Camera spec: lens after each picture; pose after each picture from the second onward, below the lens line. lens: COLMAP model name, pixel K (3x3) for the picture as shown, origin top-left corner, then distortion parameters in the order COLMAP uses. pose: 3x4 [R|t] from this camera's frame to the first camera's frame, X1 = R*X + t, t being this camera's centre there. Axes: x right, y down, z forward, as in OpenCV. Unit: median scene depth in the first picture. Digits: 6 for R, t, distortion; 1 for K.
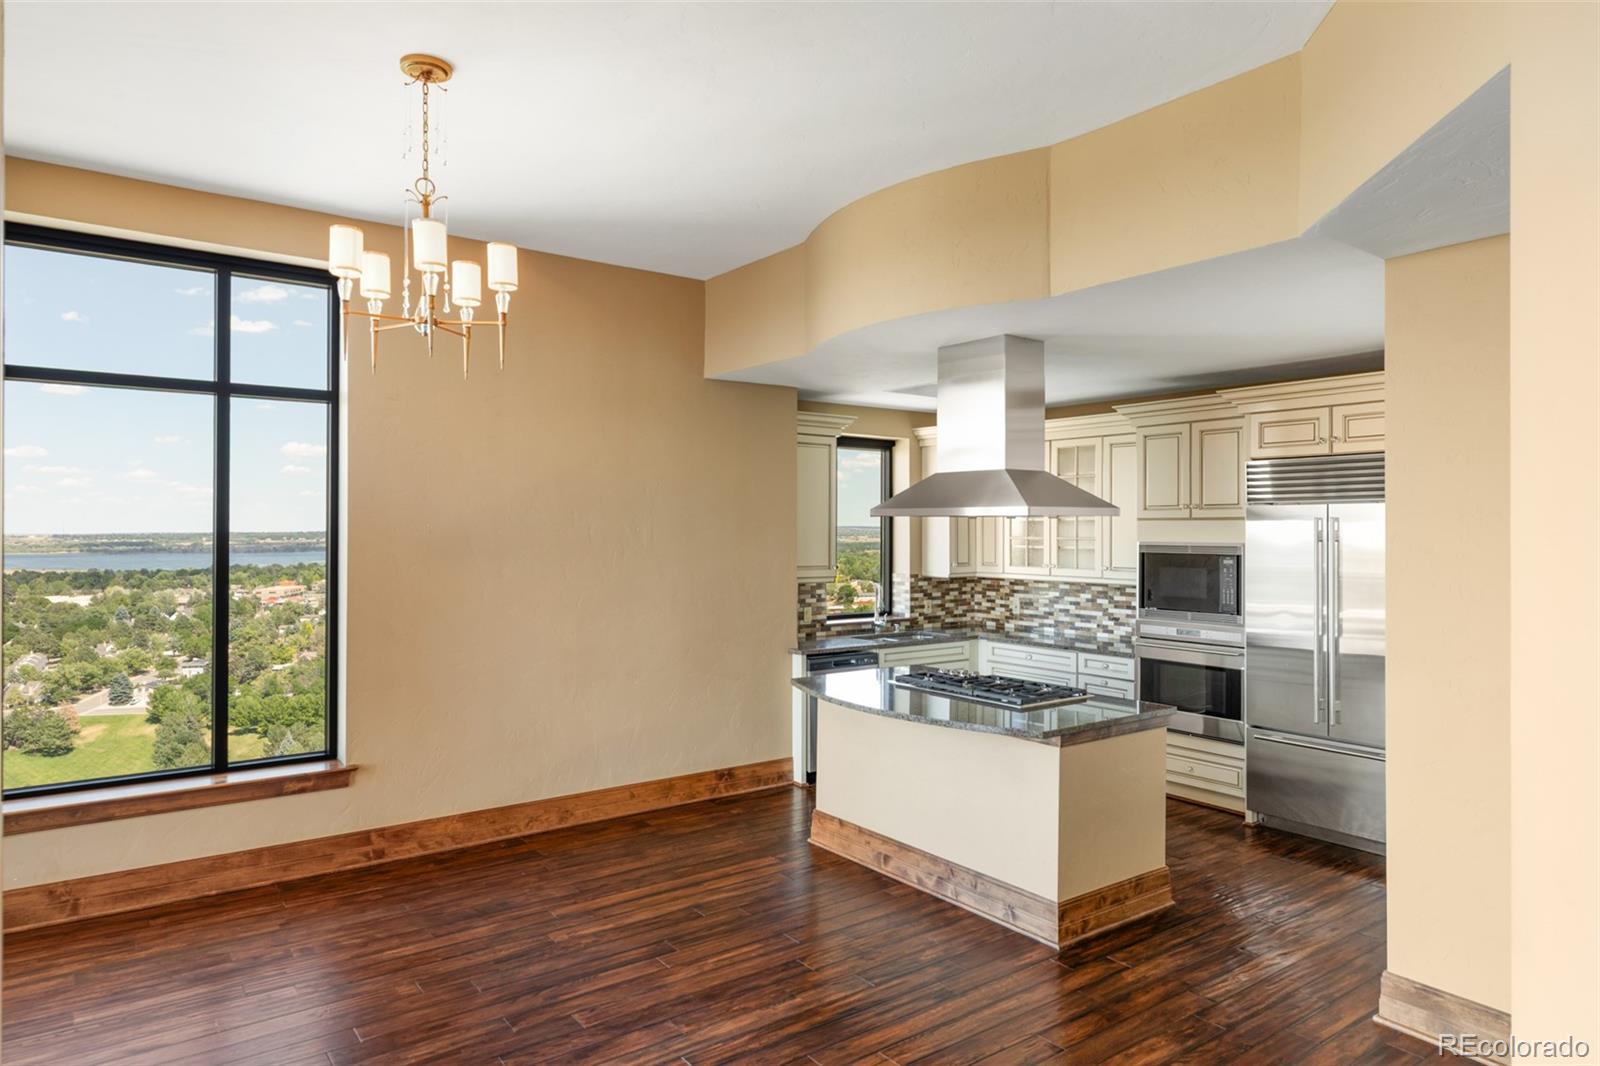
lens RADIAL K [[972.1, 0, 755.5], [0, 972.1, 534.3], [0, 0, 1]] dist [0.007753, 0.001194]
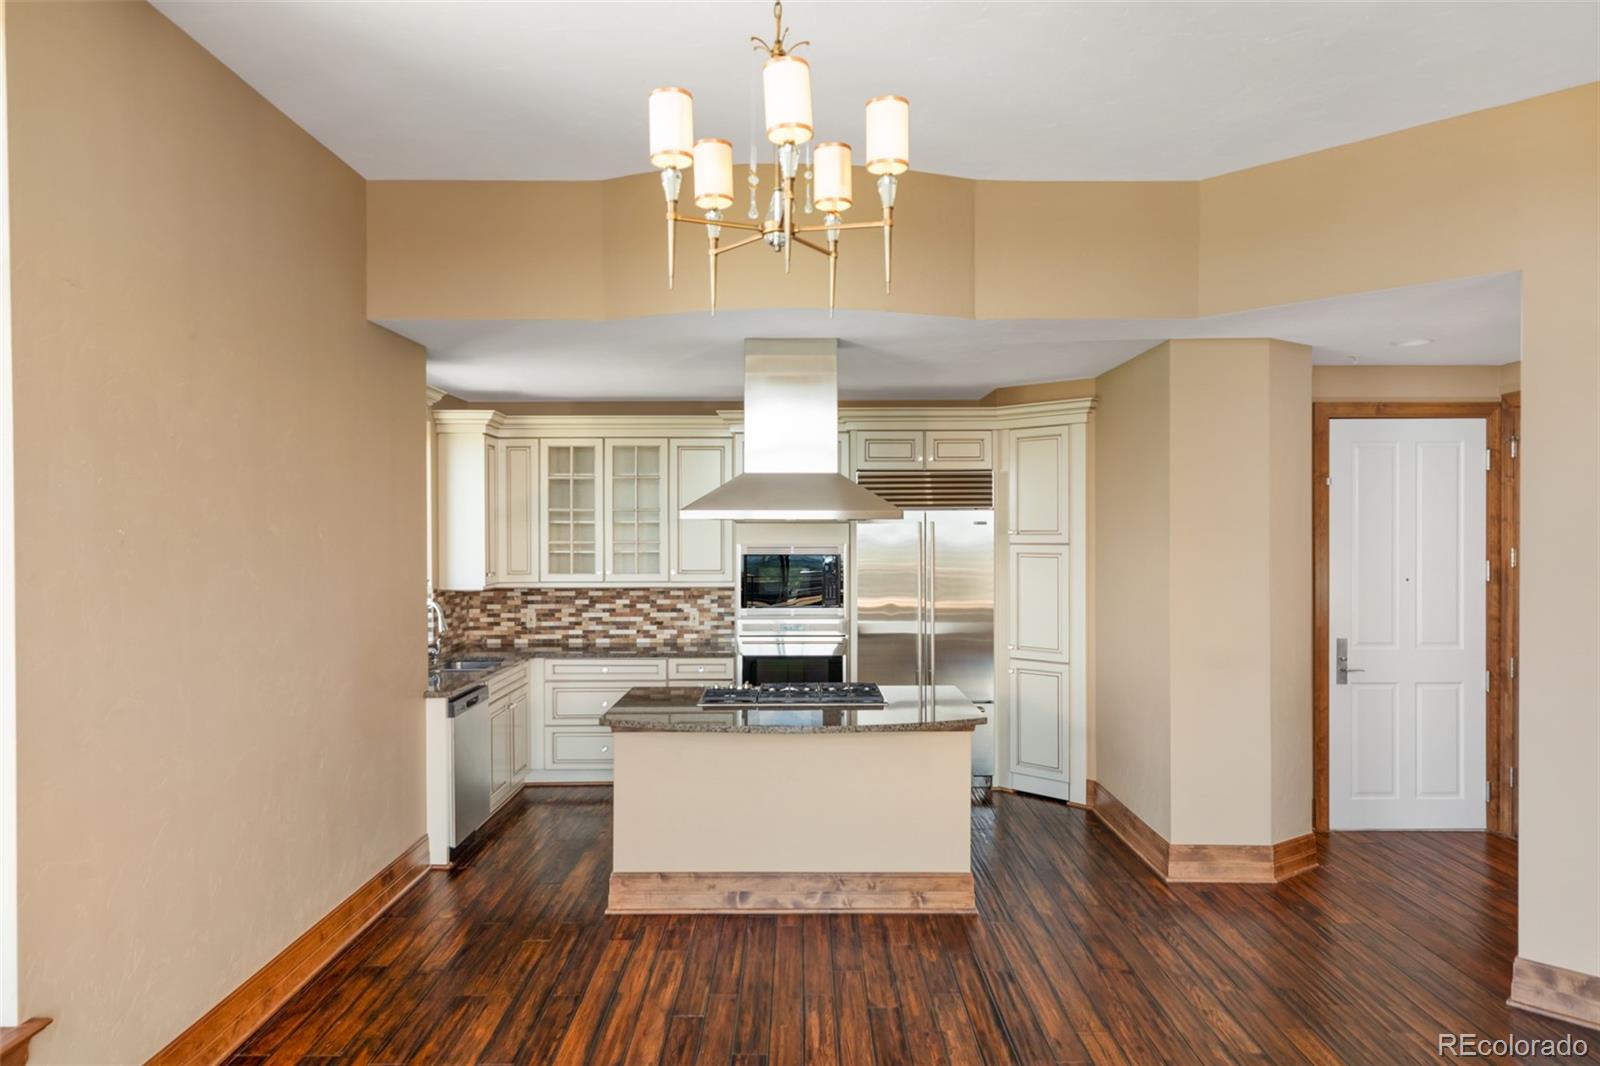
lens RADIAL K [[1070.7, 0, 798.7], [0, 1070.7, 536.9], [0, 0, 1]] dist [0.021516, 0.001048]
pose [[0.579718, -0.007574, 0.814782, -0.416011], [0.009104, 0.999955, 0.002818, -0.001893], [-0.814766, 0.005784, 0.579761, 0.242576]]
